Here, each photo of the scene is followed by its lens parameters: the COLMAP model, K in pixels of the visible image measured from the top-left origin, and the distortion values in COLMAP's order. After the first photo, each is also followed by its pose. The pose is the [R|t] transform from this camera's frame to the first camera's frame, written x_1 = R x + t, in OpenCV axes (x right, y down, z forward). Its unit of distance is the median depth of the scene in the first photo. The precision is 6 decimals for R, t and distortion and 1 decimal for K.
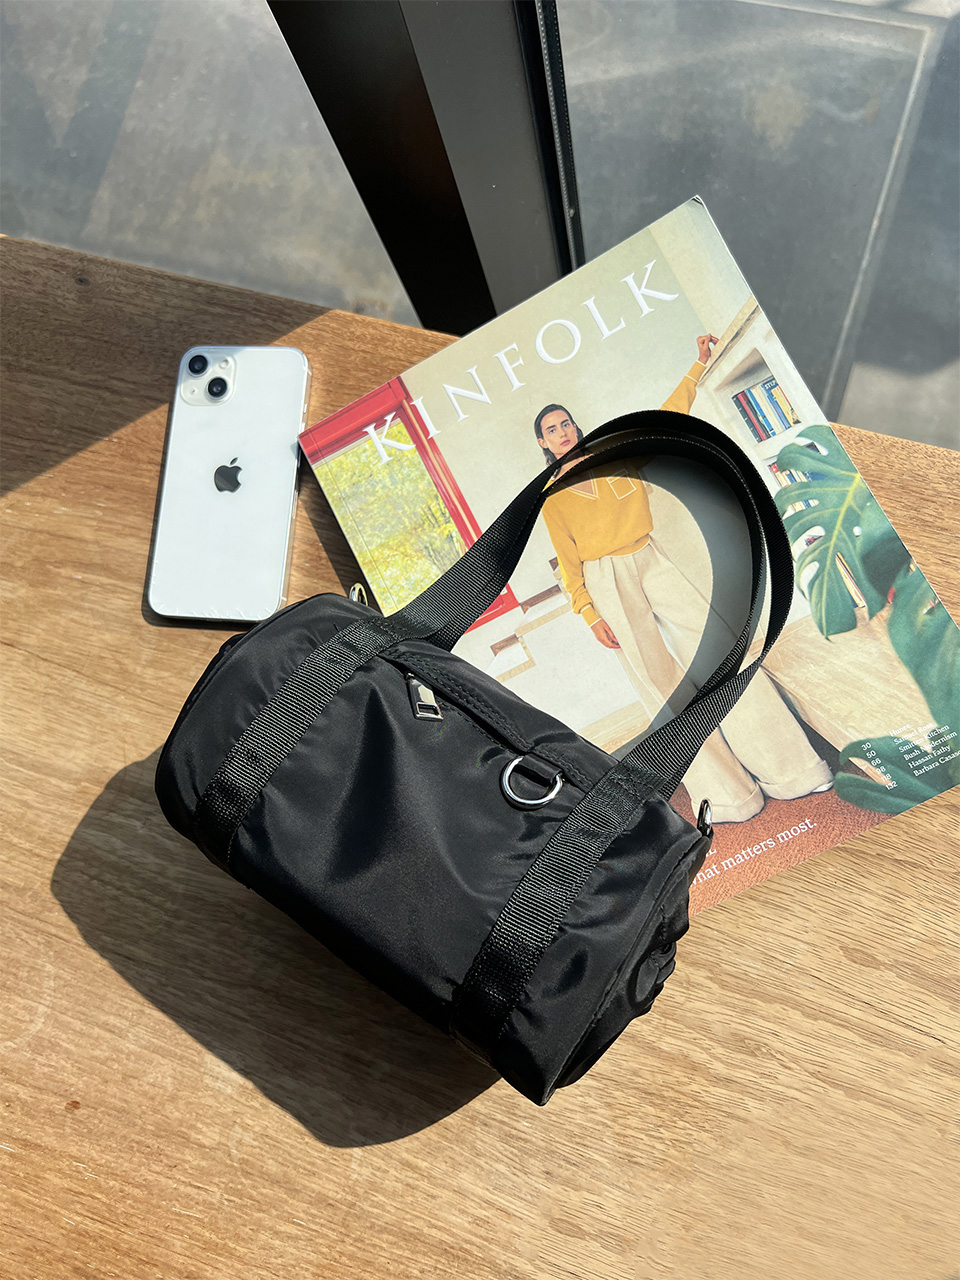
lens RADIAL K [[975.2, 0, 483.1], [0, 975.2, 642.8], [0, 0, 1]] dist [0.022960, -0.041607]
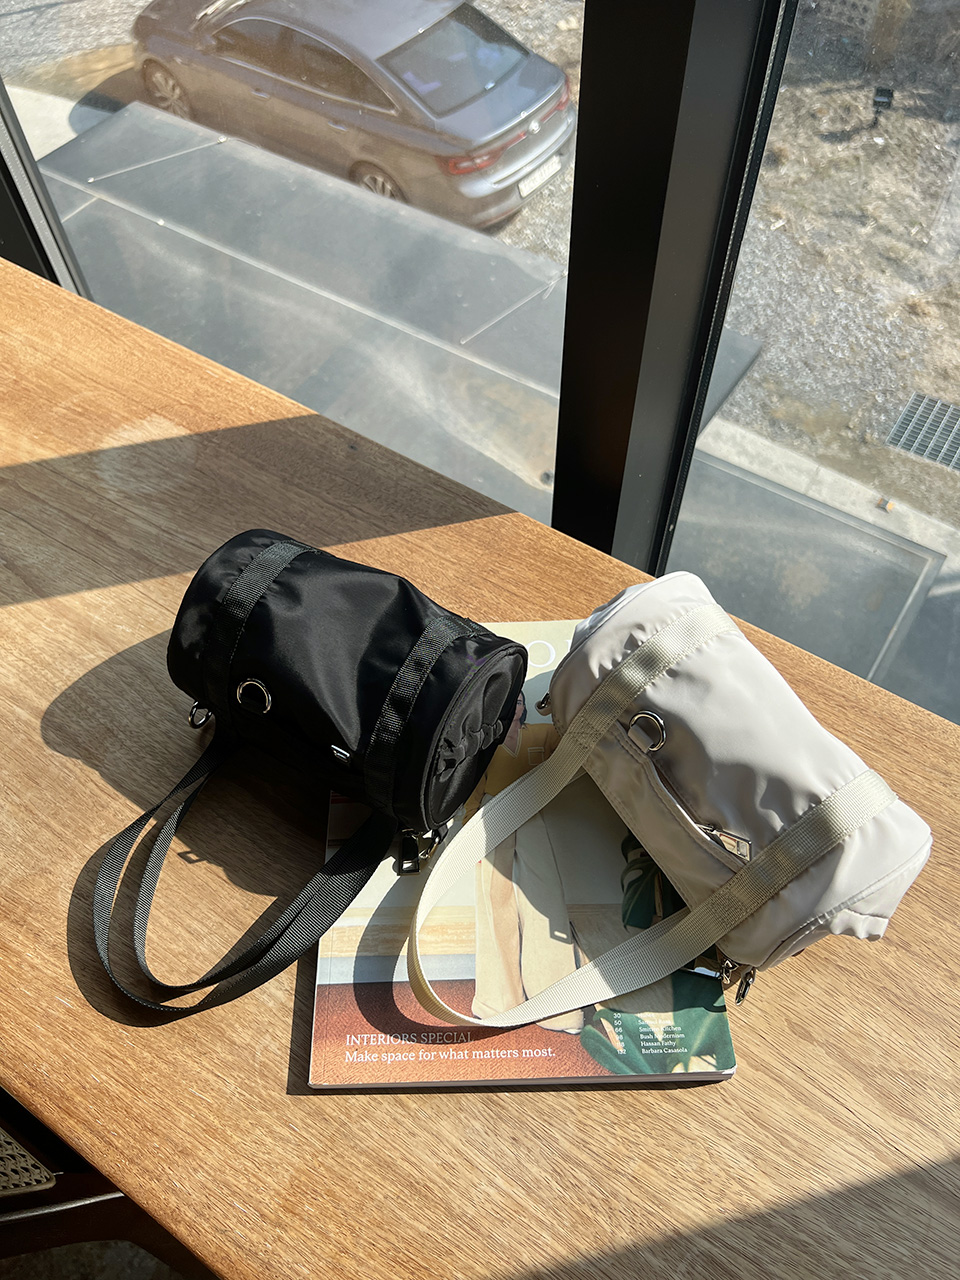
lens RADIAL K [[975.2, 0, 459.8], [0, 975.2, 646.0], [0, 0, 1]] dist [0.022960, -0.041607]
pose [[0.950829, 0.307014, -0.040832, -0.125481], [-0.299633, 0.878473, -0.372162, 0.451700], [-0.078389, 0.366097, 0.927269, -0.301453]]
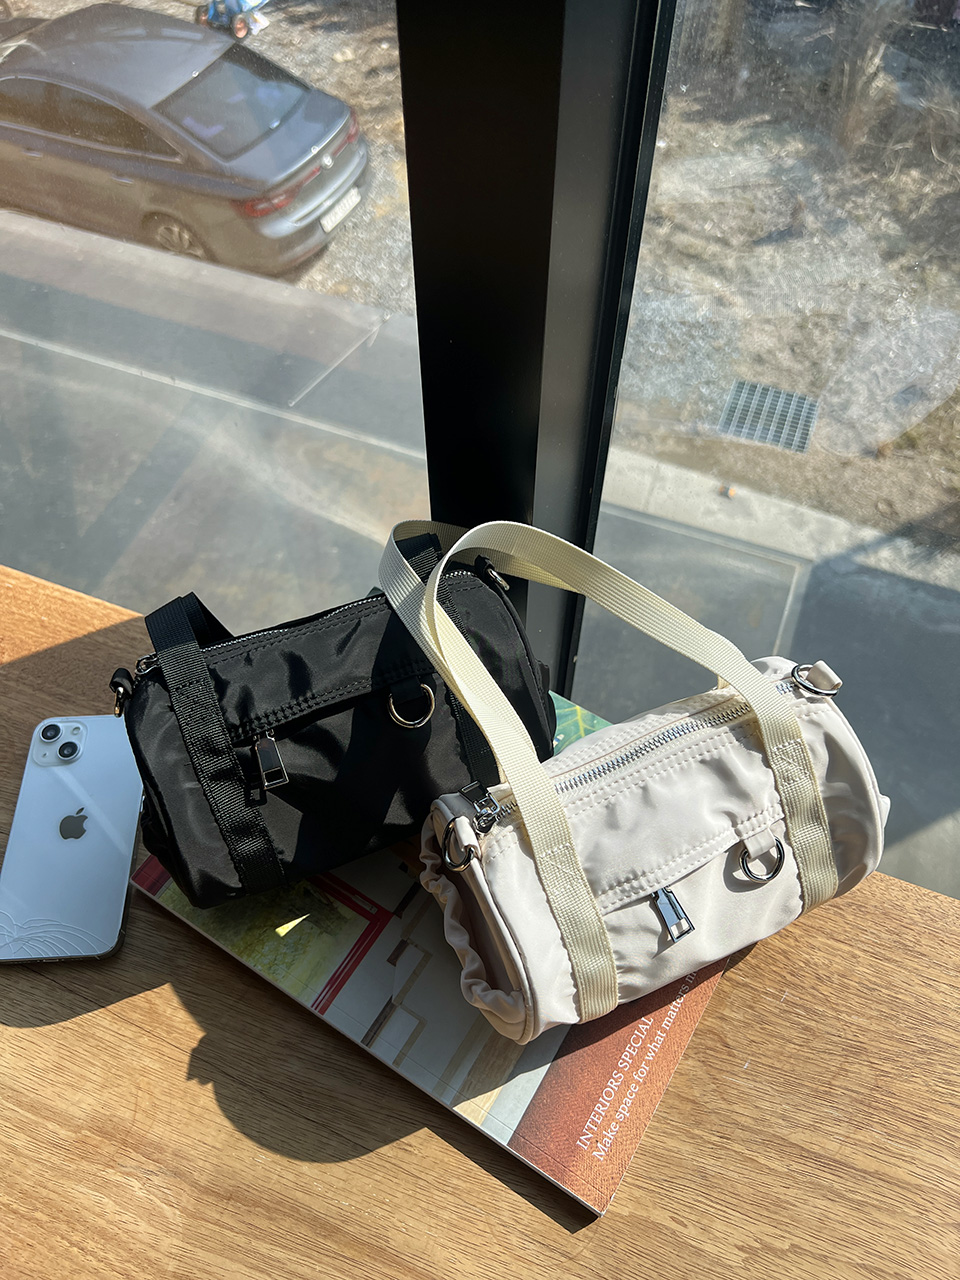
lens RADIAL K [[975.2, 0, 475.4], [0, 975.2, 635.8], [0, 0, 1]] dist [0.022960, -0.041607]
pose [[0.984529, 0.147717, 0.094246, -0.211625], [-0.094463, 0.900464, -0.424549, 0.083932], [-0.147578, 0.409078, 0.900486, -0.120242]]
